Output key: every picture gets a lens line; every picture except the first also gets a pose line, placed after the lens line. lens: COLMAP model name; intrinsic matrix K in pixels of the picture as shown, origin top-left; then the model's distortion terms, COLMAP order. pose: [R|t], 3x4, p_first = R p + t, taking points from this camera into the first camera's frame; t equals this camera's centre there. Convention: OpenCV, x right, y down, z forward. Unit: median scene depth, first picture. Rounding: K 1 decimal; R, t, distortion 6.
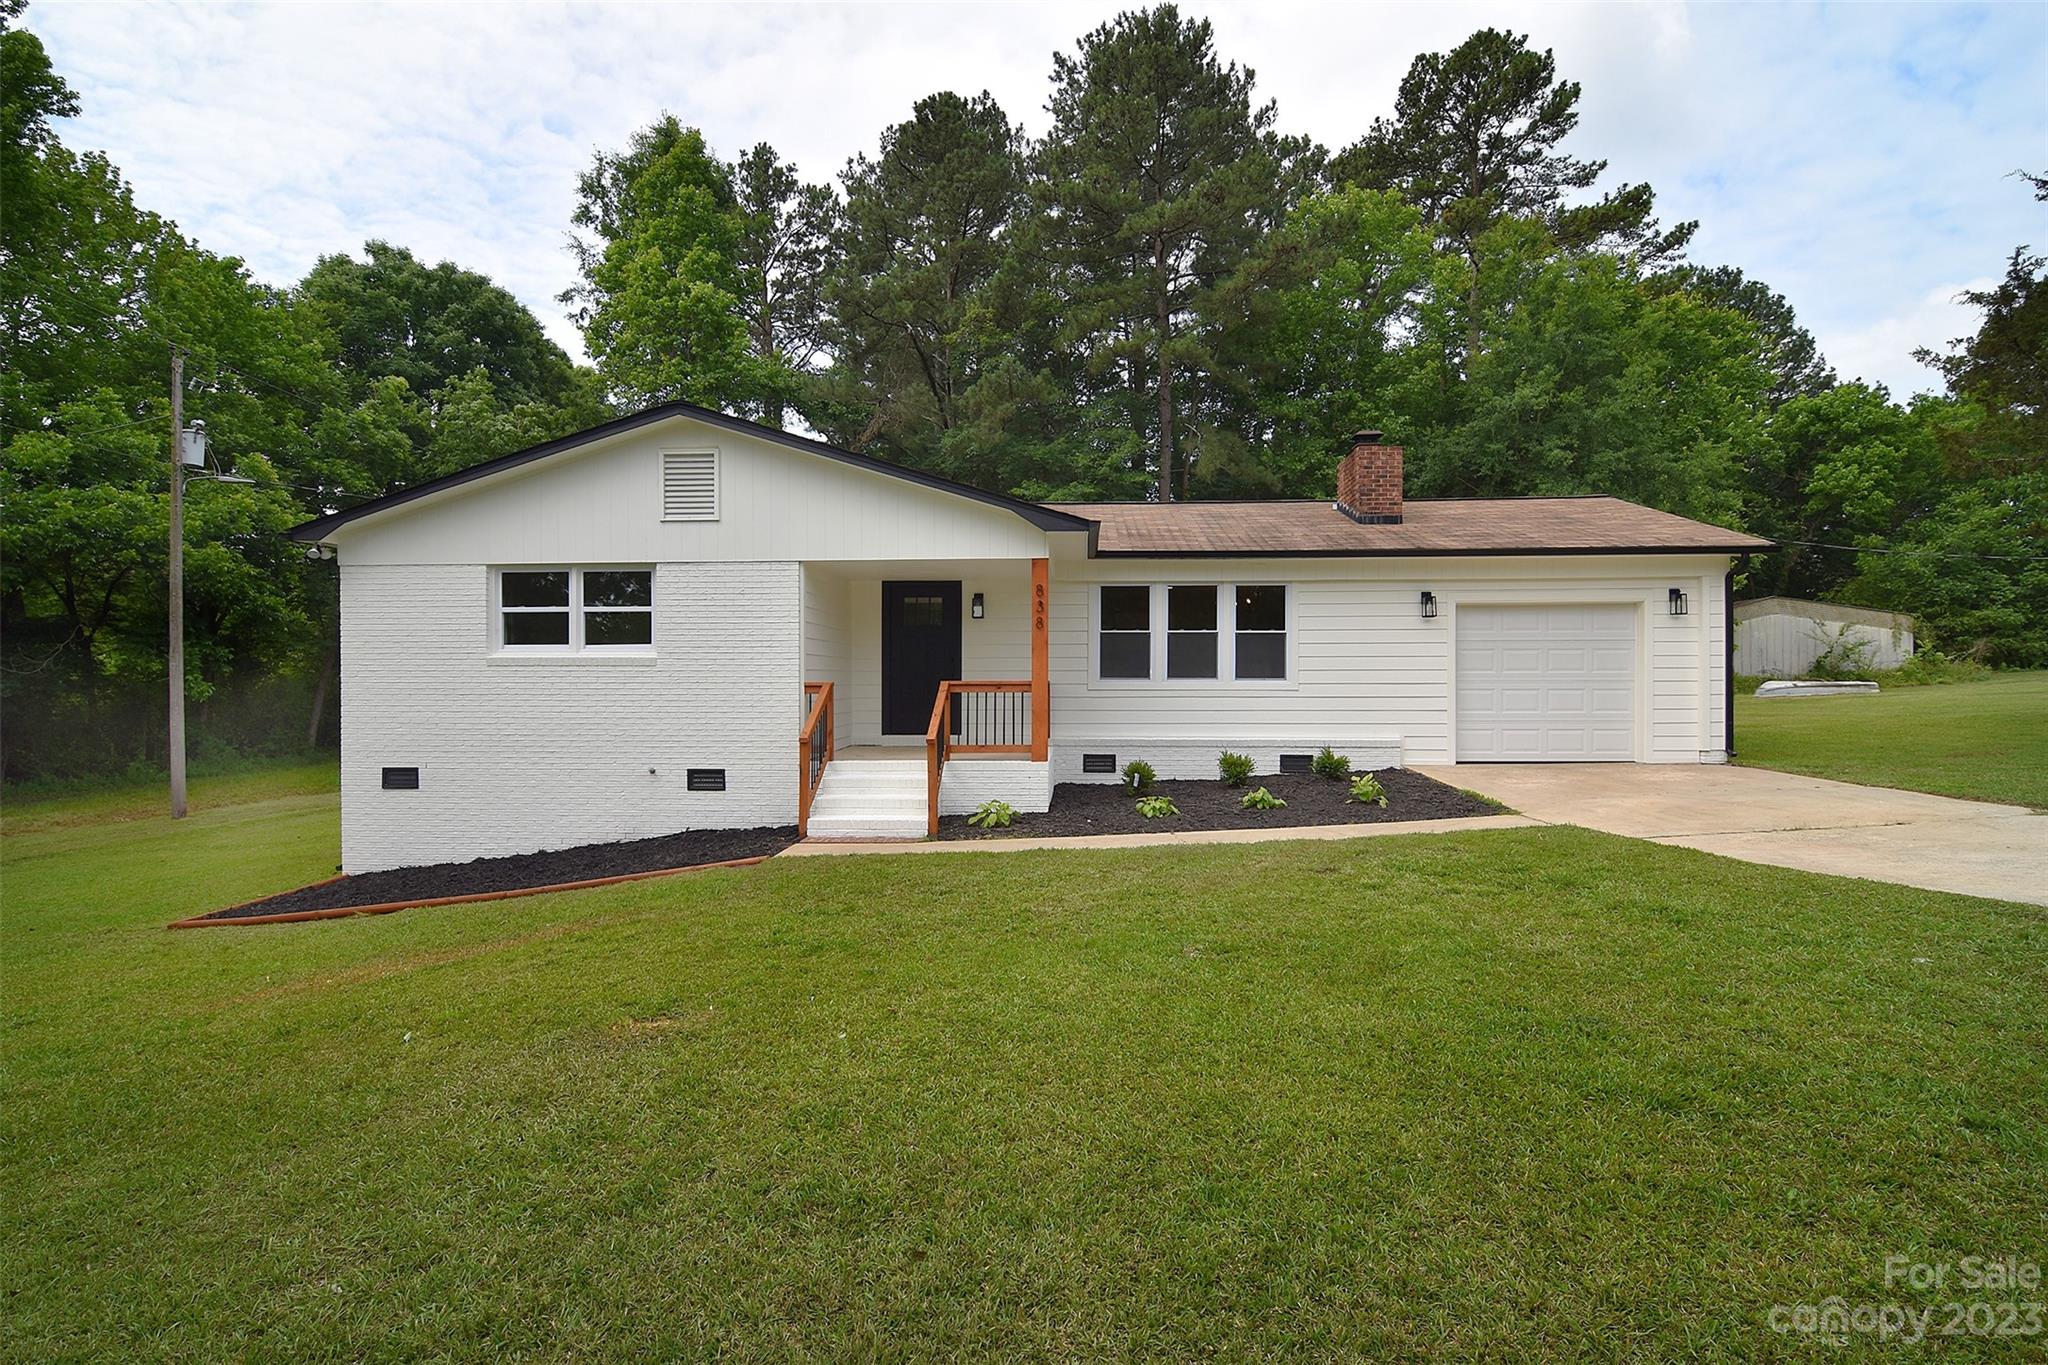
lens RADIAL K [[1002.2, 0, 1024.0], [0, 1002.2, 682.5], [0, 0, 1]] dist [-0.021610, -0.000200]
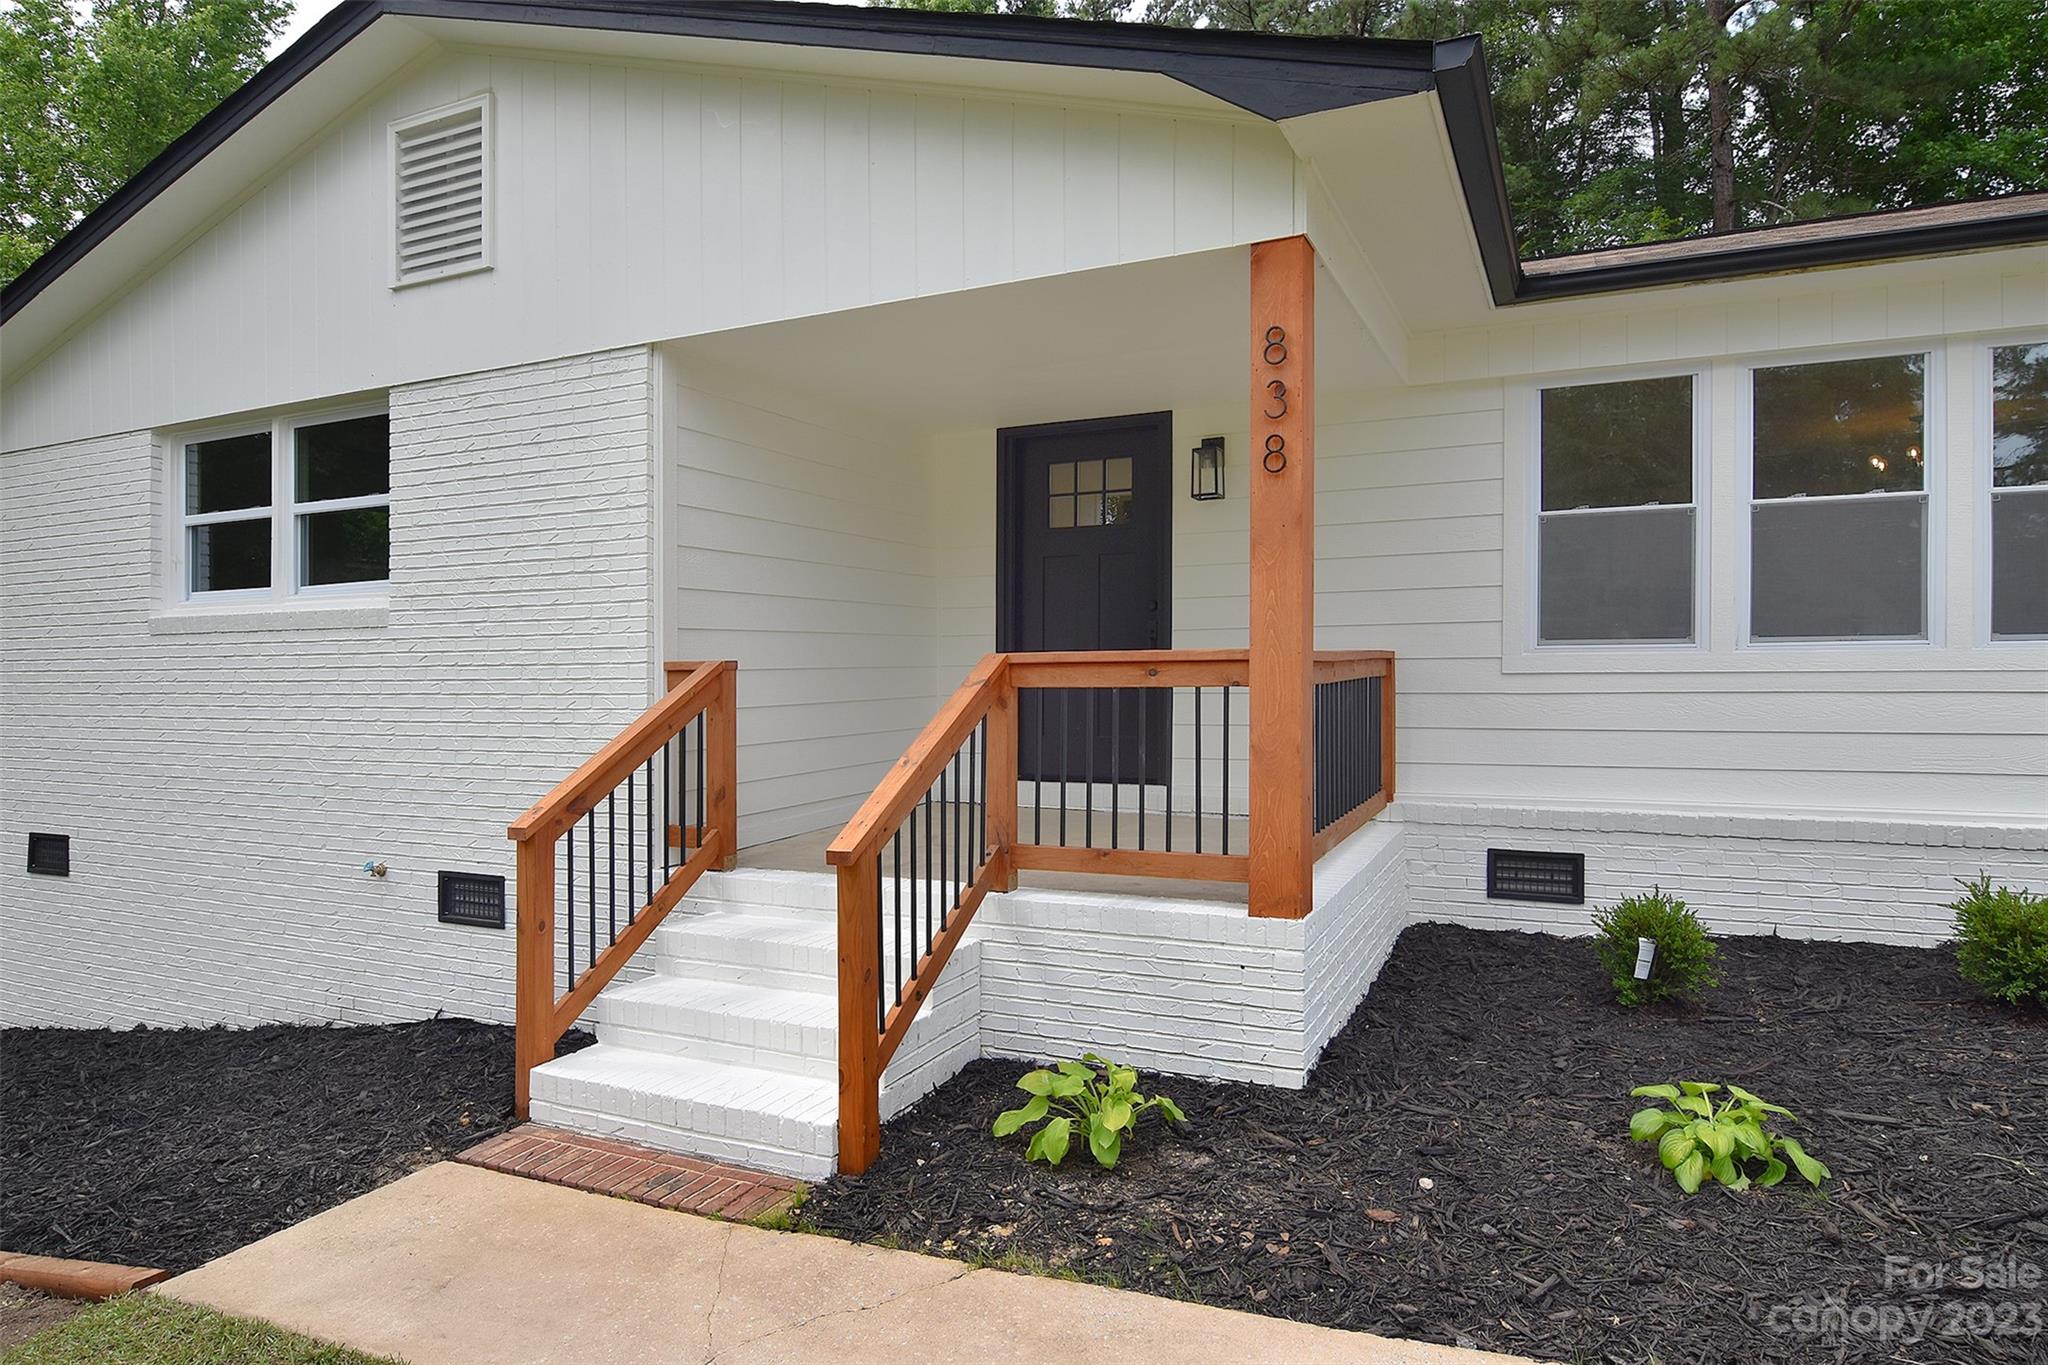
lens RADIAL K [[1180.8, 0, 1024.0], [0, 1180.8, 682.5], [0, 0, 1]] dist [-0.015608, -0.000183]
pose [[0.923481, -0.004788, -0.383614, 0.078975], [0.010988, 0.999842, 0.013972, 0.003090], [0.383486, -0.017118, 0.923388, 0.625645]]
